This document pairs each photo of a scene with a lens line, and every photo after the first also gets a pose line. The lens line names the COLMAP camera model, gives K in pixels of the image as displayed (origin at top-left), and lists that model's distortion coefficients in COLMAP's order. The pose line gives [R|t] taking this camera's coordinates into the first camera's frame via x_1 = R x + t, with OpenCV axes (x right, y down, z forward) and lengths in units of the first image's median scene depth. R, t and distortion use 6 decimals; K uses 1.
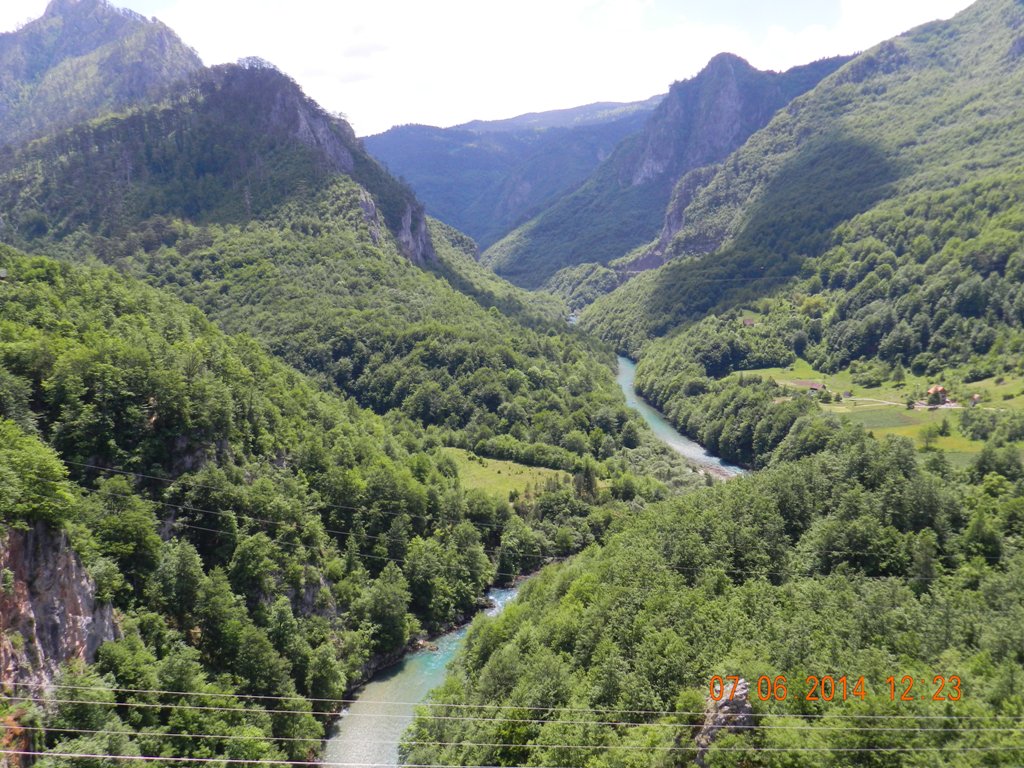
lens RADIAL K [[848.9, 0, 512.0], [0, 848.9, 384.0], [0, 0, 1]] dist [0.012422, -0.005888]
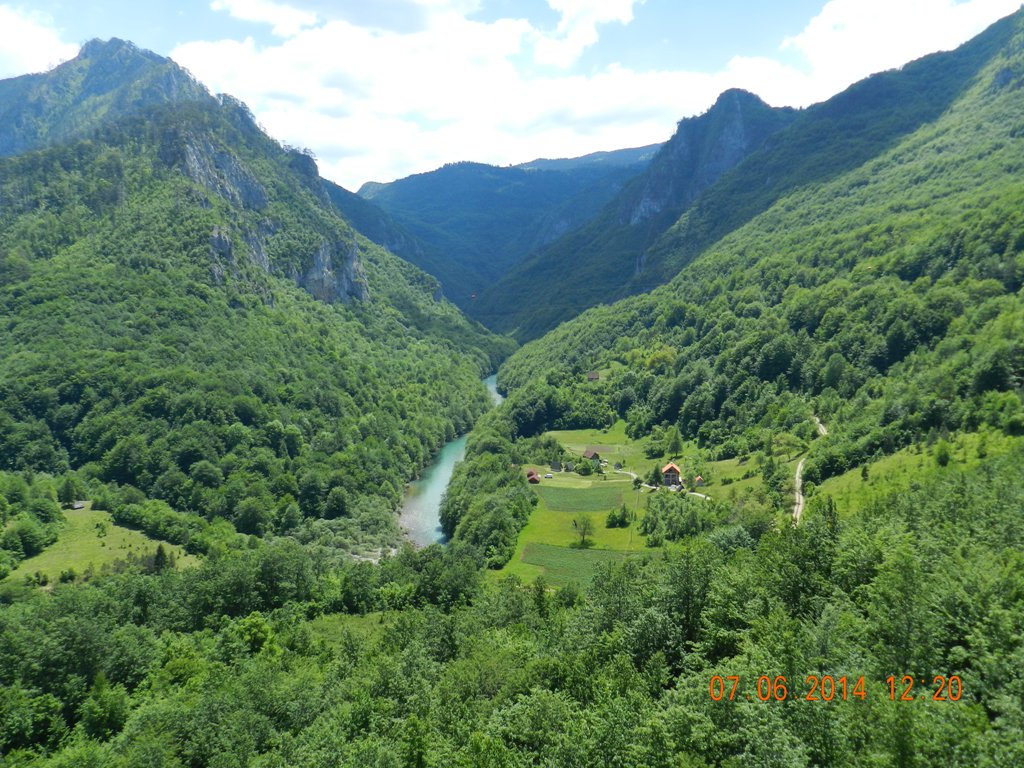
lens RADIAL K [[848.9, 0, 512.0], [0, 848.9, 384.0], [0, 0, 1]] dist [0.012422, -0.005888]
pose [[0.994001, 0.031692, -0.104675, 0.231773], [-0.036077, 0.998538, -0.040265, -0.019876], [0.103246, 0.043800, 0.993691, 0.075463]]
